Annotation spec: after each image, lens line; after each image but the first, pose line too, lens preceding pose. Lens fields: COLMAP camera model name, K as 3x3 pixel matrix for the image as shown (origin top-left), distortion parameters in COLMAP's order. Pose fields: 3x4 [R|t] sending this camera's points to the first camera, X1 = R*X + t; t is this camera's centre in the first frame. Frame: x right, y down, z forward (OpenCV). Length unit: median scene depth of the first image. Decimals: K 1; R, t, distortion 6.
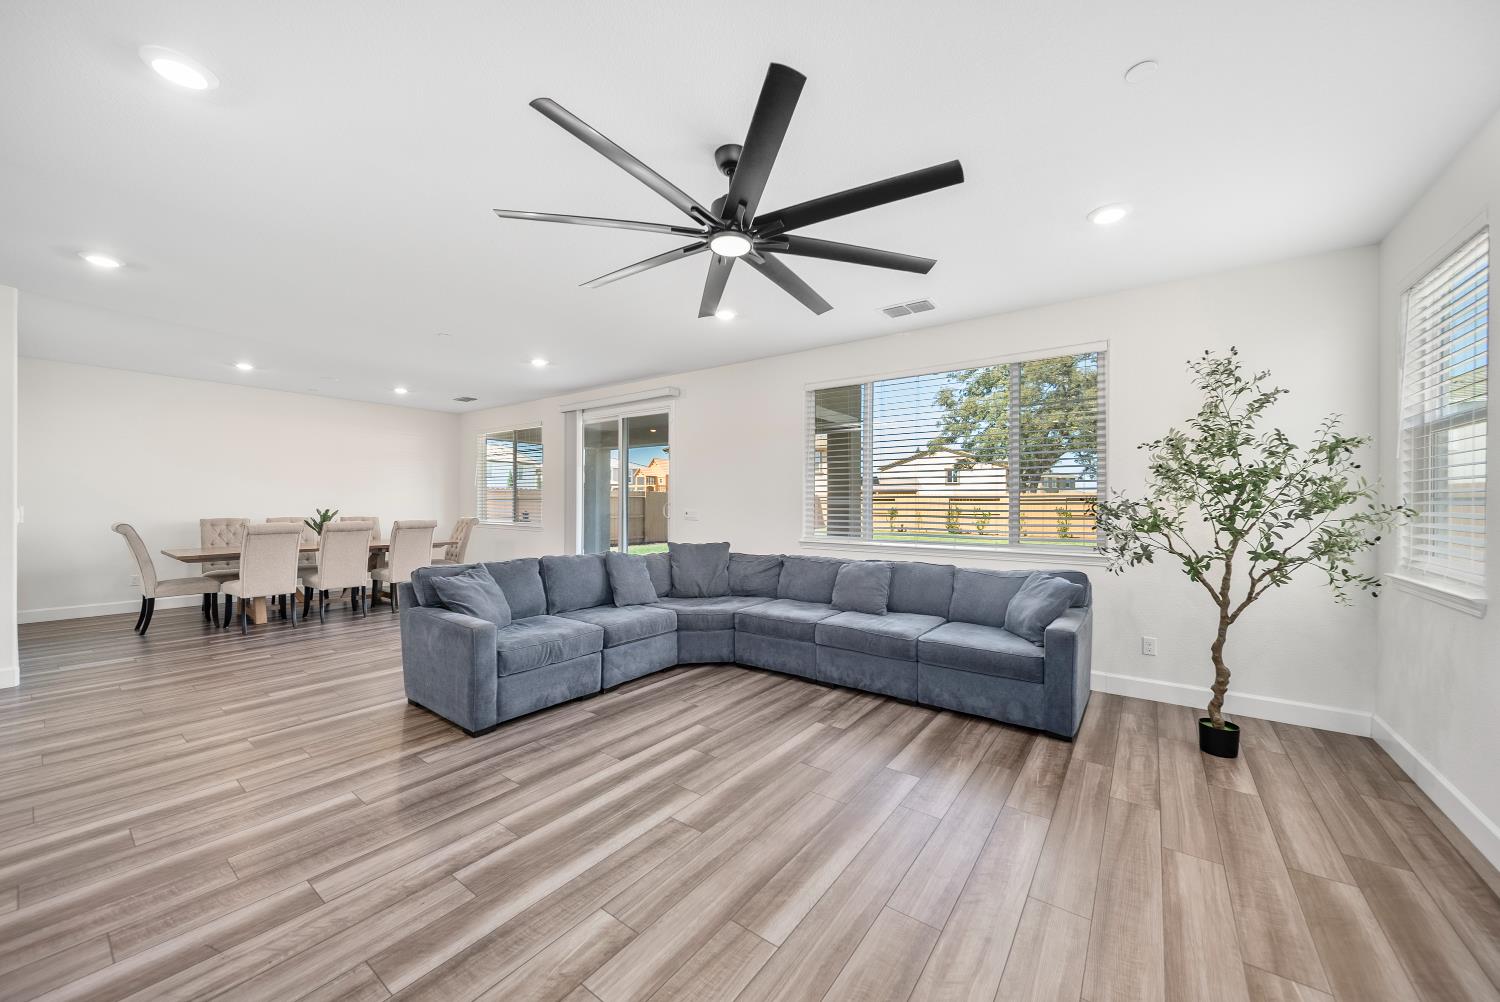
lens RADIAL K [[574.8, 0, 715.0], [0, 574.8, 494.4], [0, 0, 1]] dist [0.000438, -0.004046]
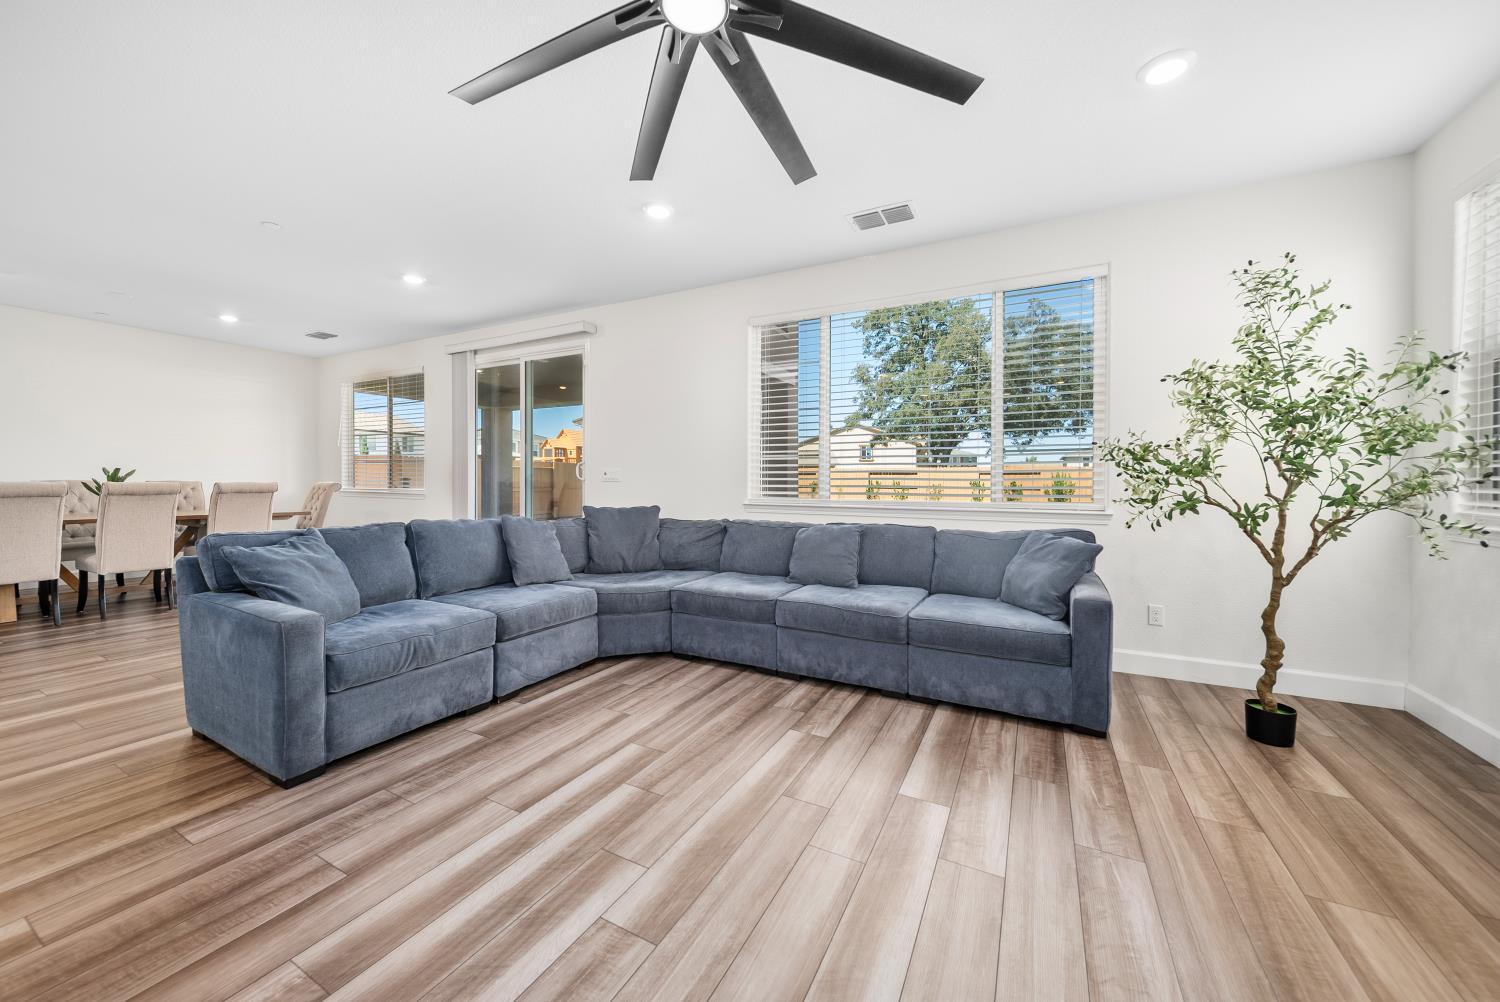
lens RADIAL K [[574.8, 0, 715.0], [0, 574.8, 494.4], [0, 0, 1]] dist [0.000438, -0.004046]
pose [[0.988239, -0.000394, 0.152914, -0.034858], [-0.004805, 0.999423, 0.033630, 0.059985], [-0.152839, -0.033969, 0.987667, 0.269291]]
